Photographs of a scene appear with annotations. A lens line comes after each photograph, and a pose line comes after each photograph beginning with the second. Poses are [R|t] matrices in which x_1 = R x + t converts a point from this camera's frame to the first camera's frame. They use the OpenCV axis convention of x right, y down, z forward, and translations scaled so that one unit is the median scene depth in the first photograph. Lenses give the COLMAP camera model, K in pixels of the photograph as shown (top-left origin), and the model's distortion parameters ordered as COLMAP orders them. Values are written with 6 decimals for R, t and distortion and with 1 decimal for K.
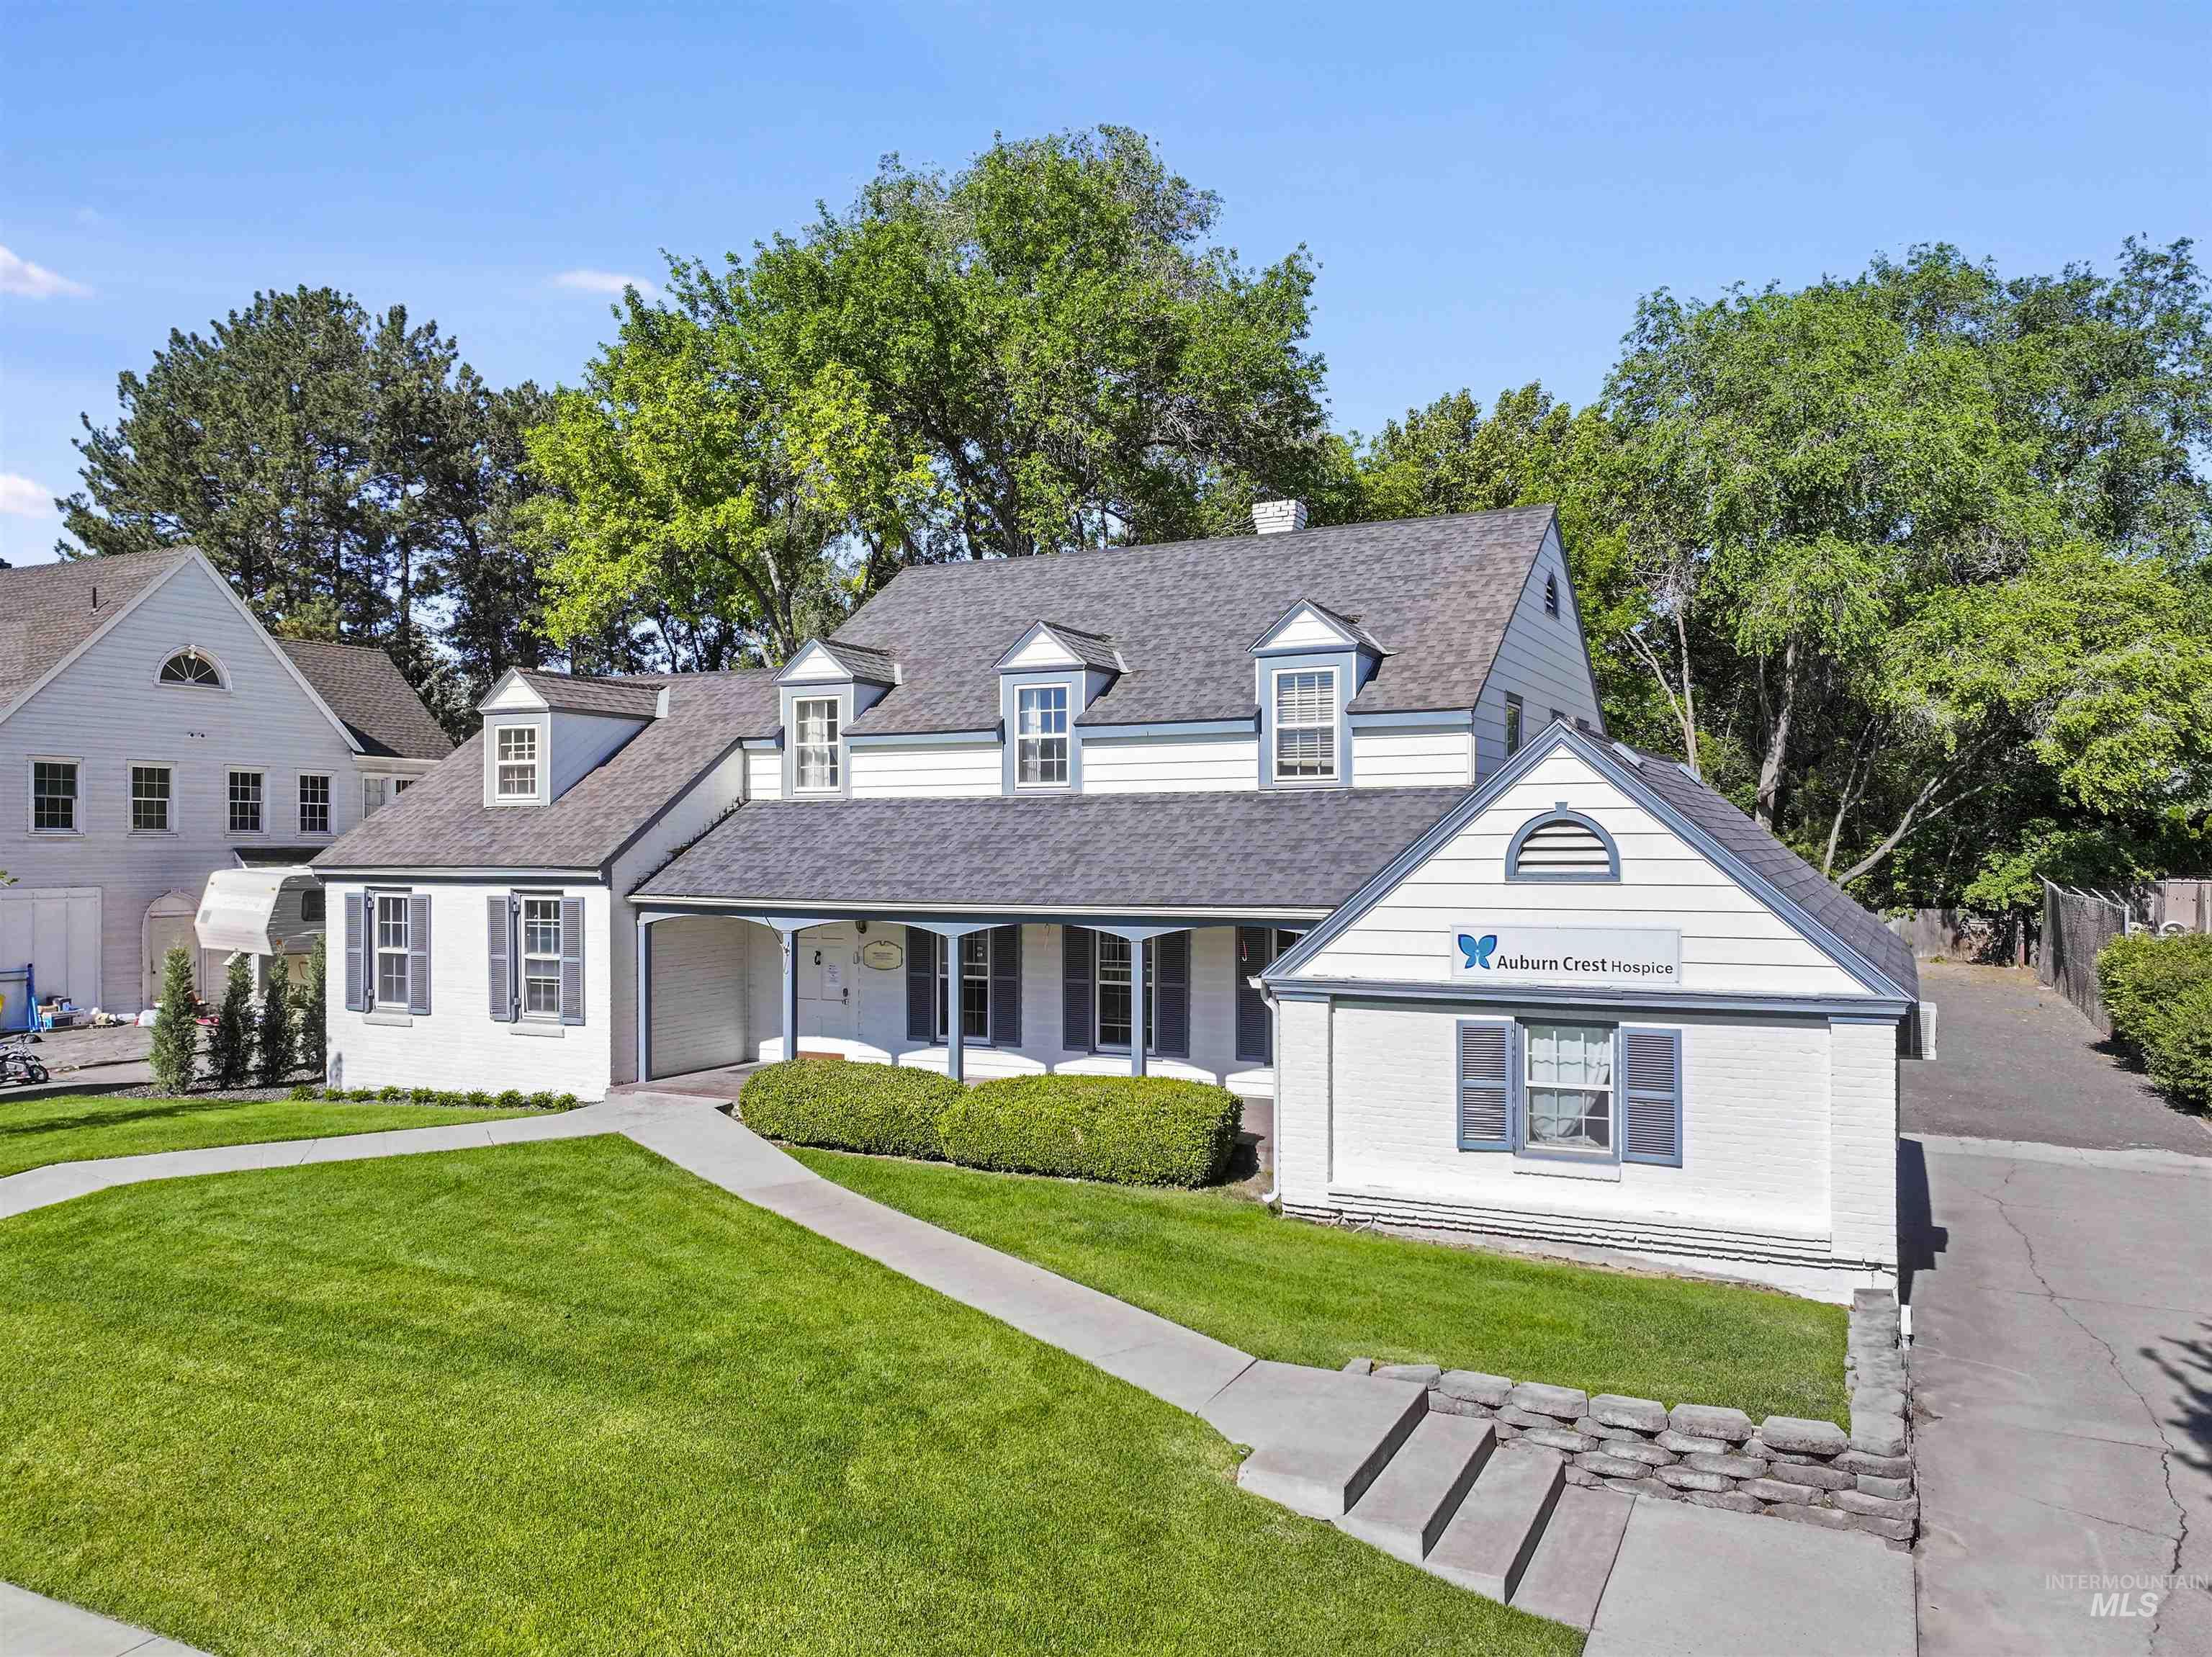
lens RADIAL K [[1595.2, 0, 1111.8], [0, 1595.2, 847.0], [0, 0, 1]] dist [-0.009110, 0.030770]
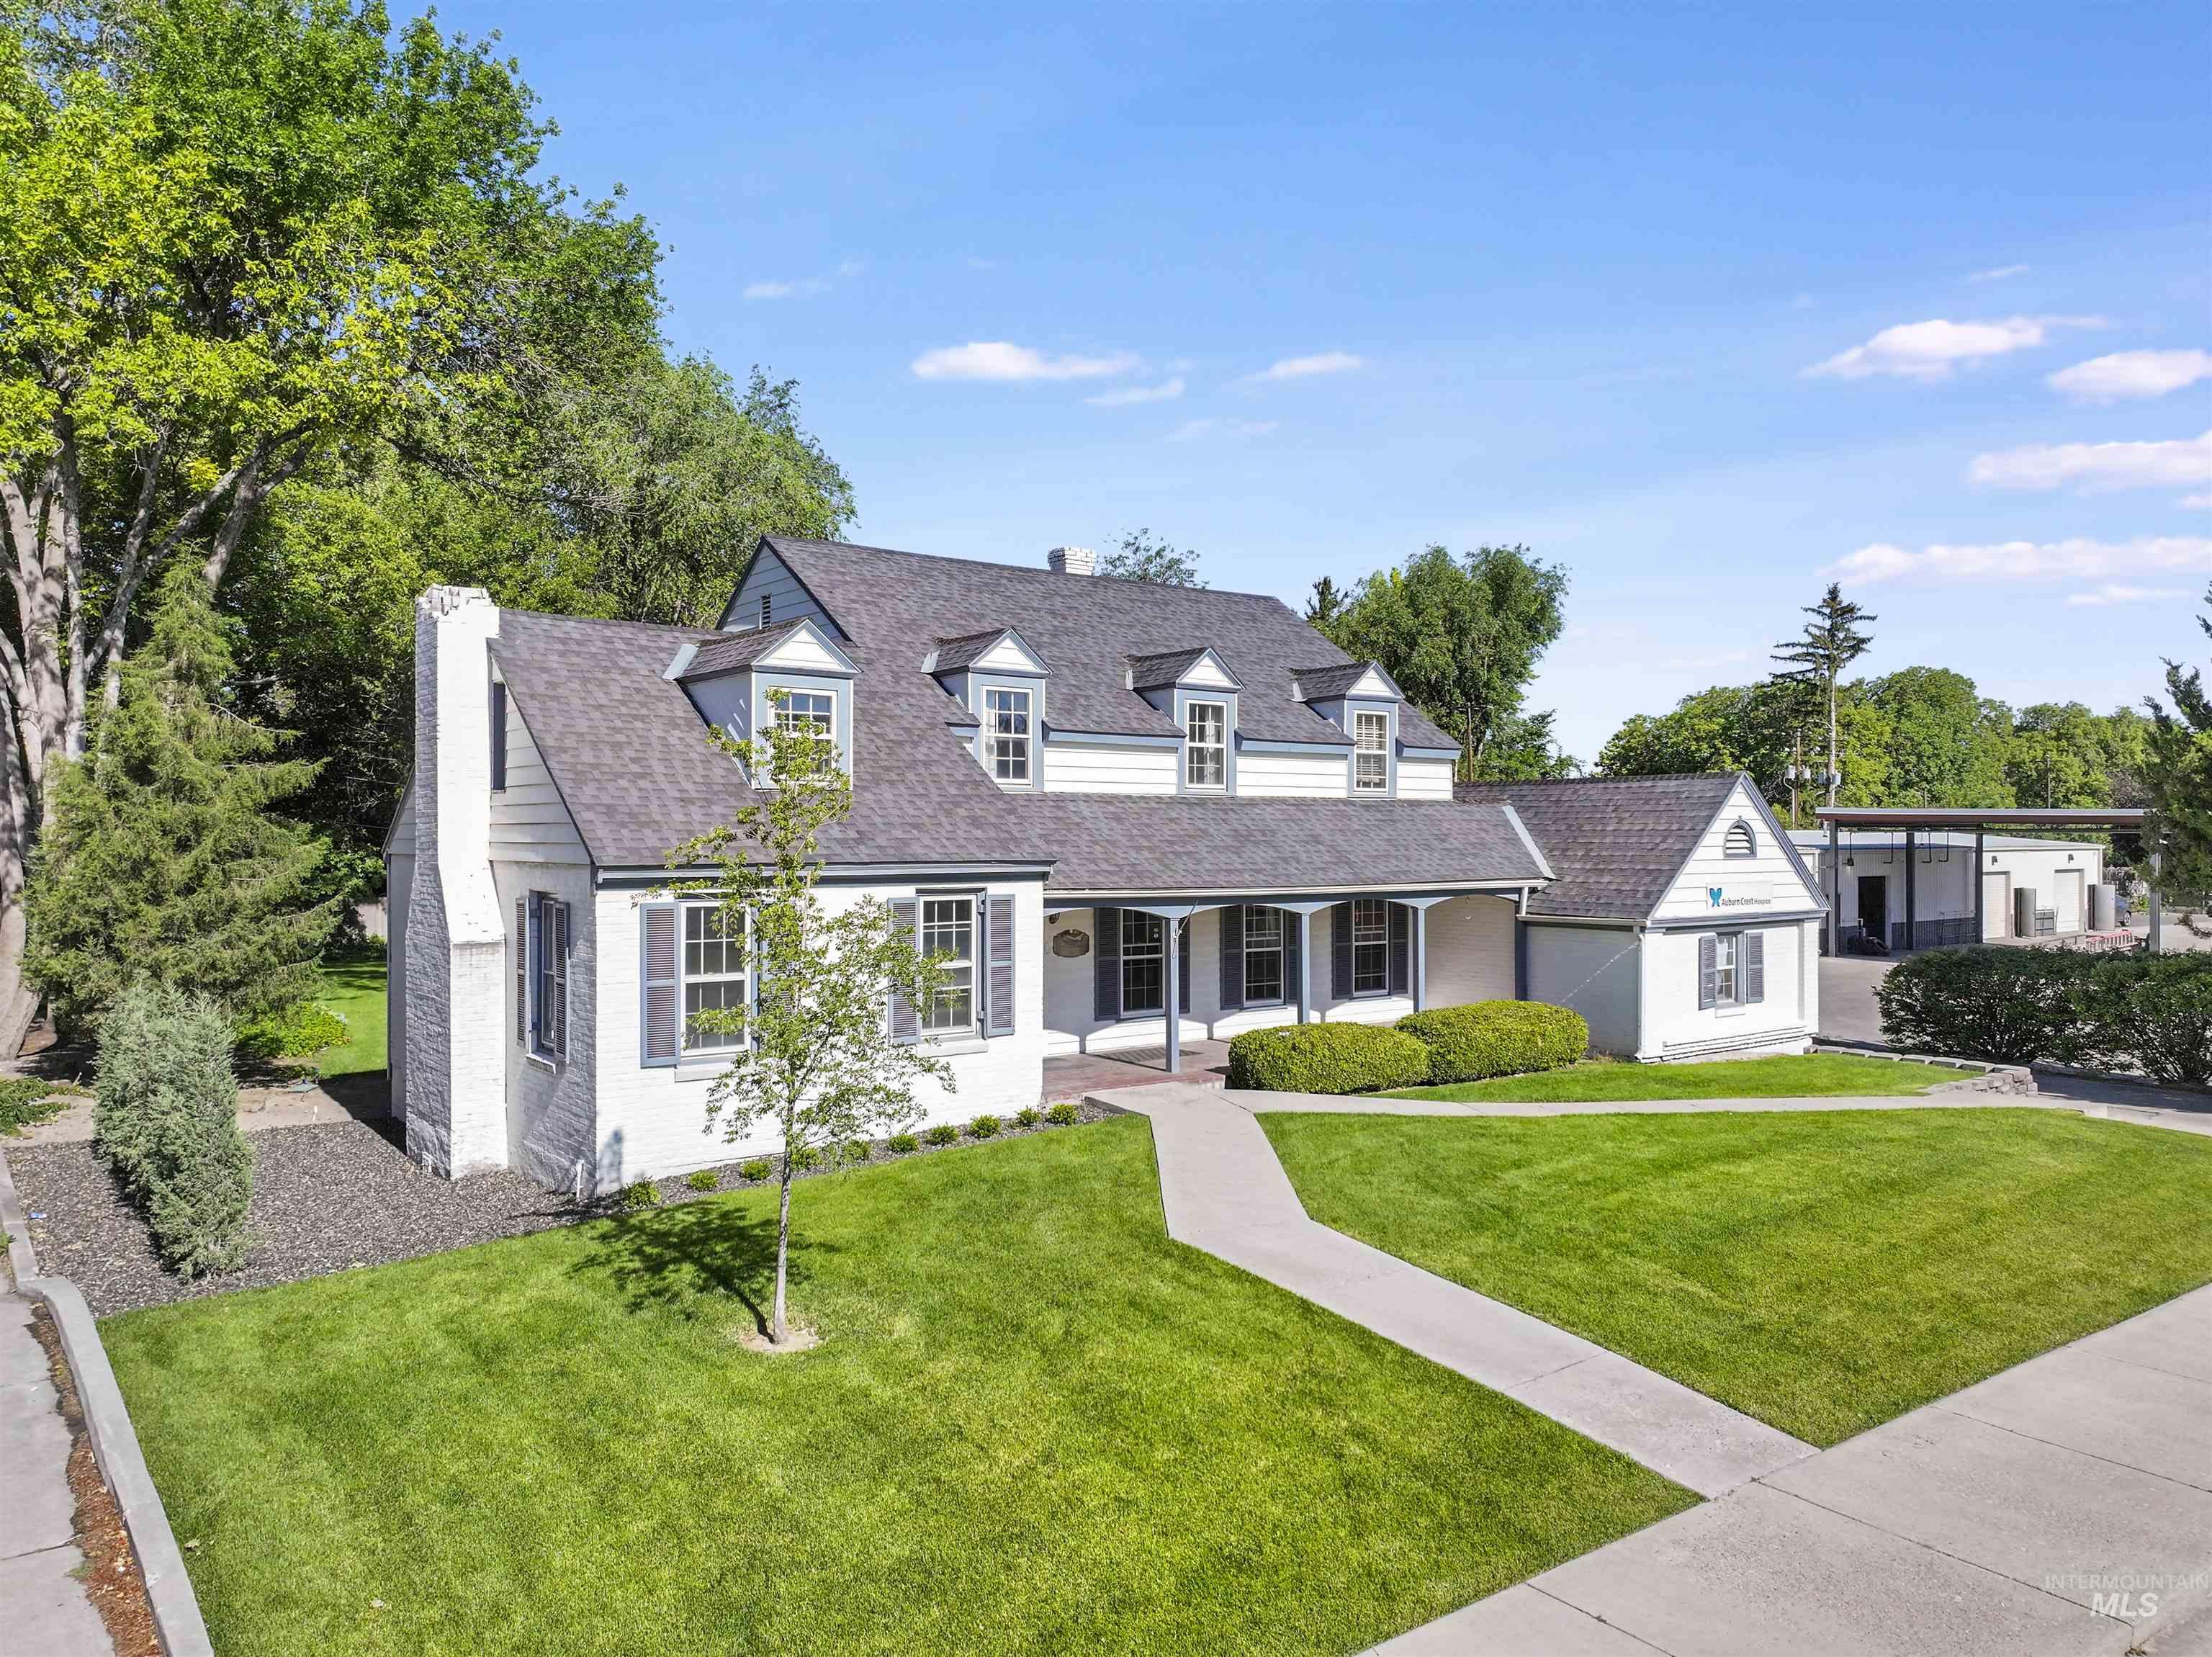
lens RADIAL K [[1595.2, 0, 1111.8], [0, 1595.2, 847.0], [0, 0, 1]] dist [-0.009110, 0.030770]
pose [[0.437618, -0.002912, 0.899156, -1.127811], [0.000469, 0.999995, 0.003011, 0.001781], [-0.899161, -0.000896, 0.437617, 0.547744]]
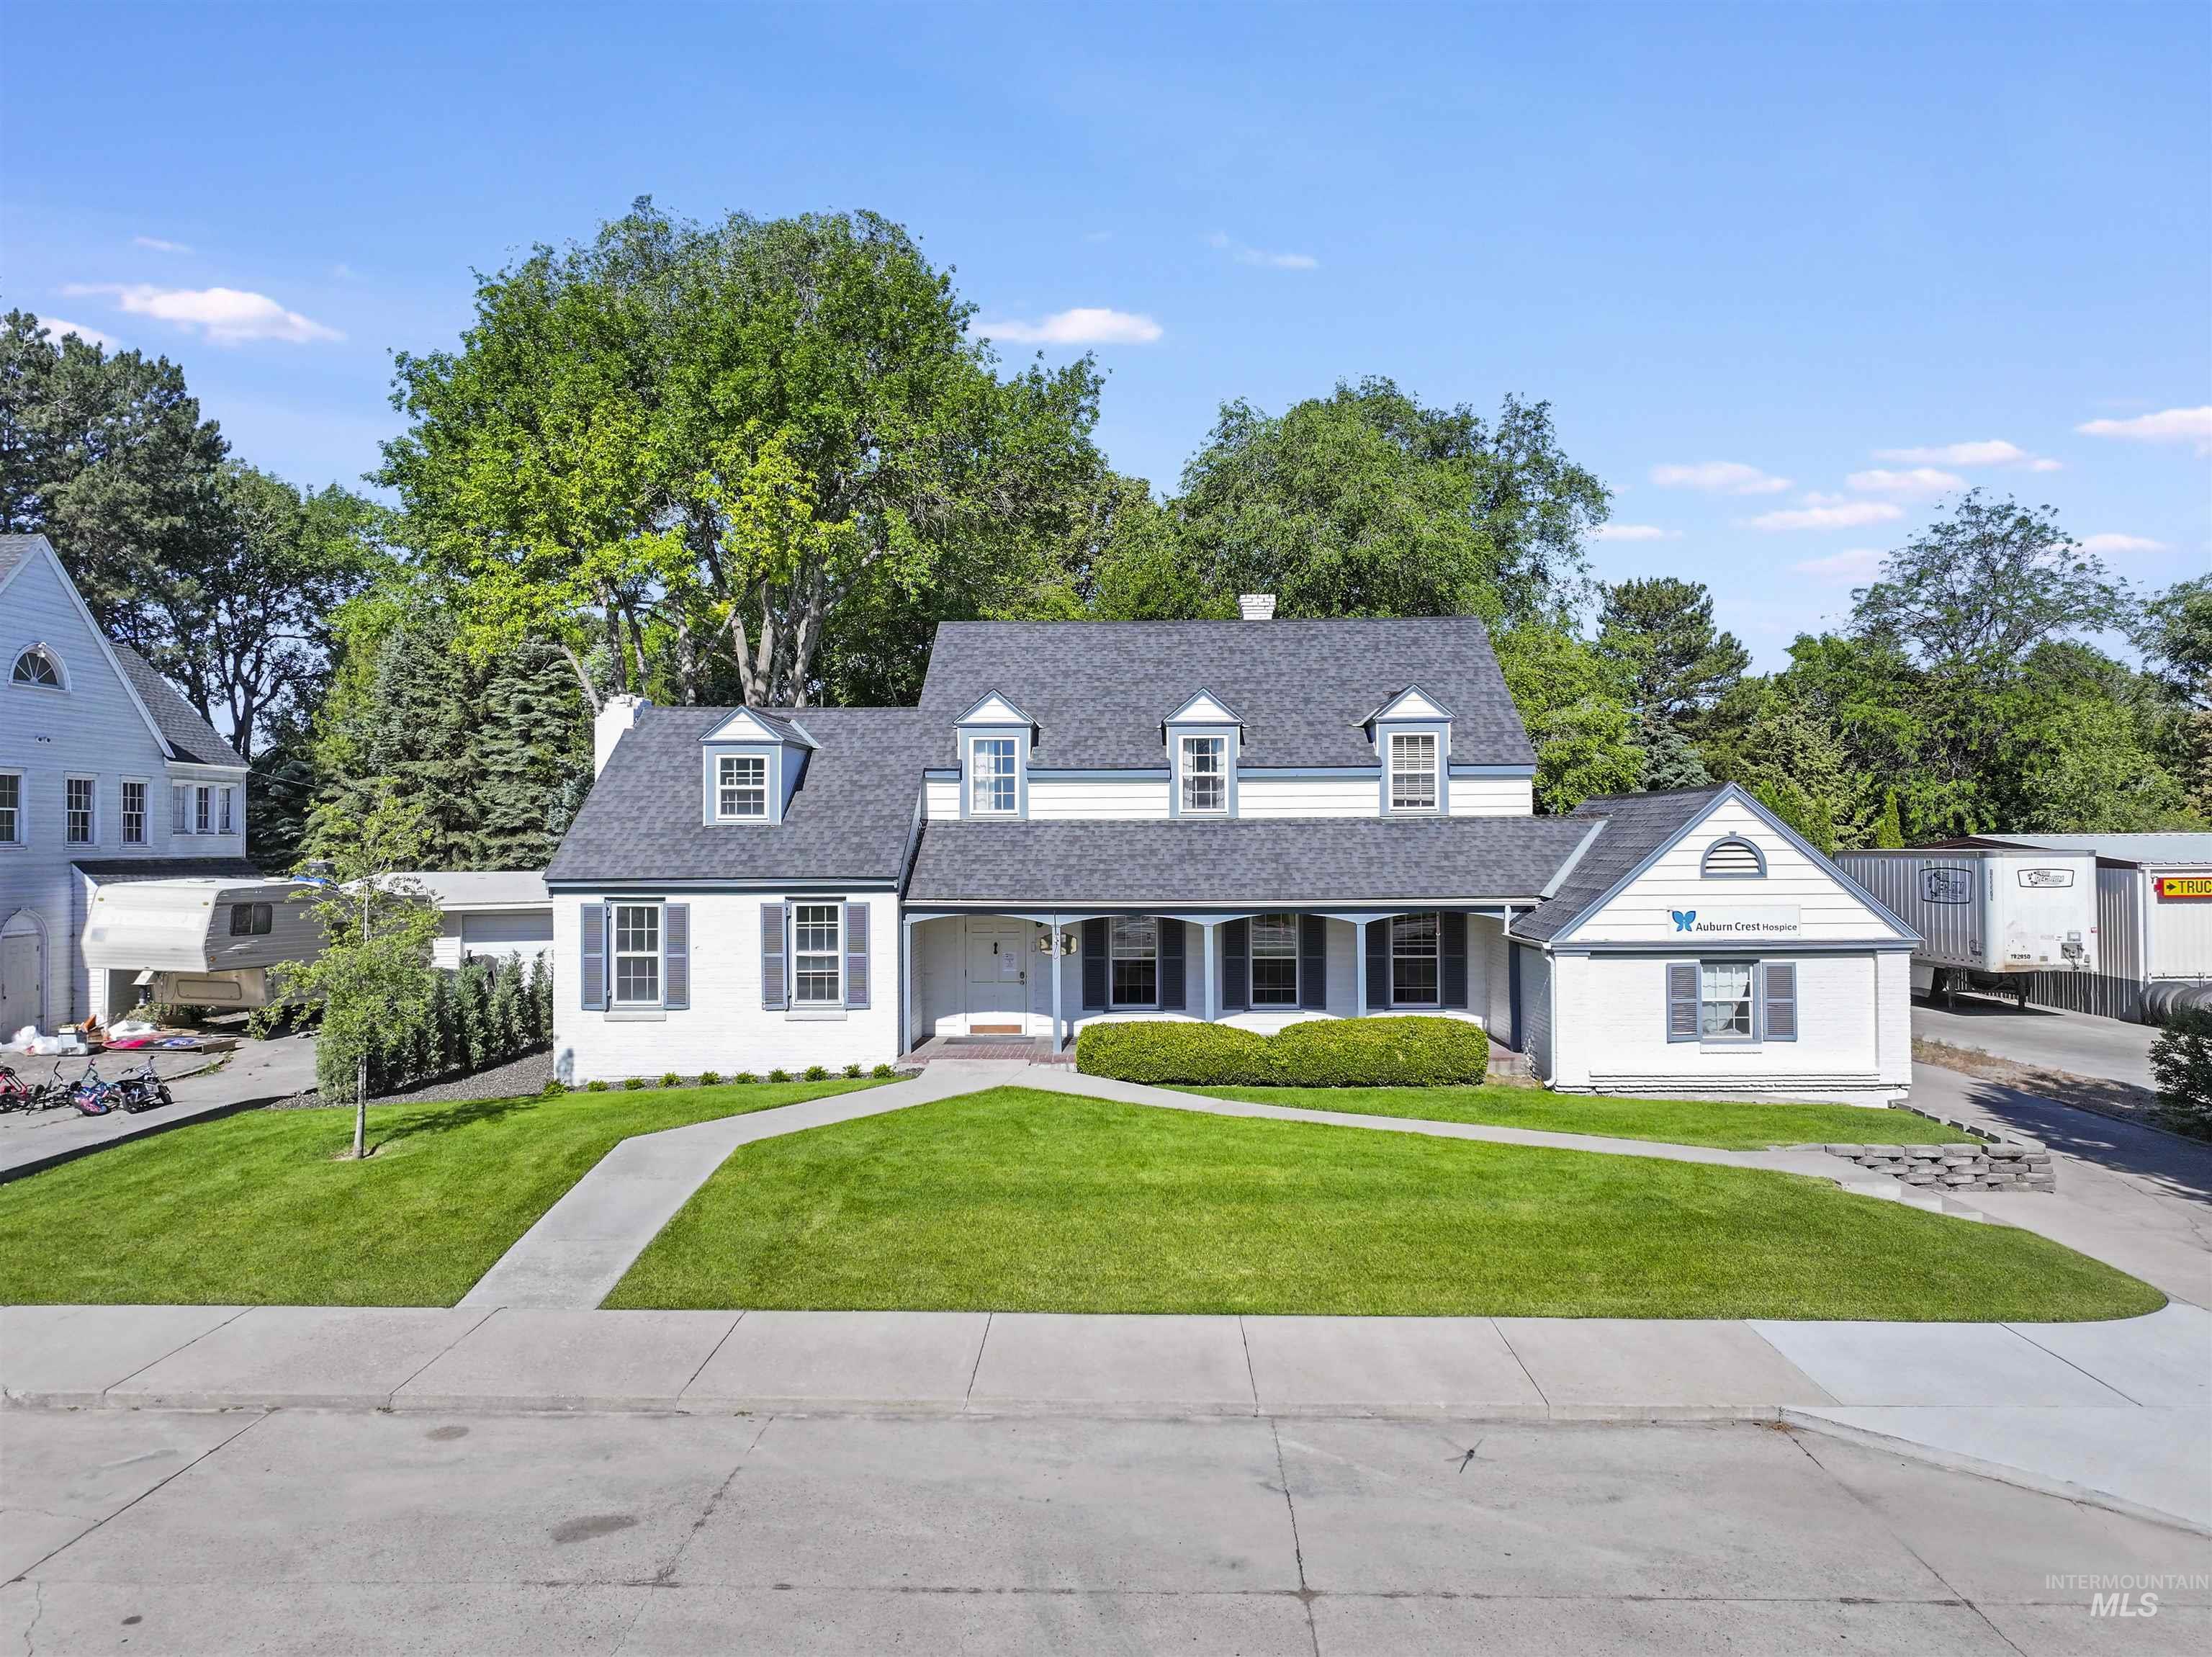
lens RADIAL K [[1575.1, 0, 1115.3], [0, 1575.1, 824.7], [0, 0, 1]] dist [0.000774, 0.001830]
pose [[0.904698, 0.000703, 0.426052, -0.669715], [0.004653, 0.999923, -0.011530, -0.012478], [-0.426028, 0.012413, 0.904625, -0.156400]]
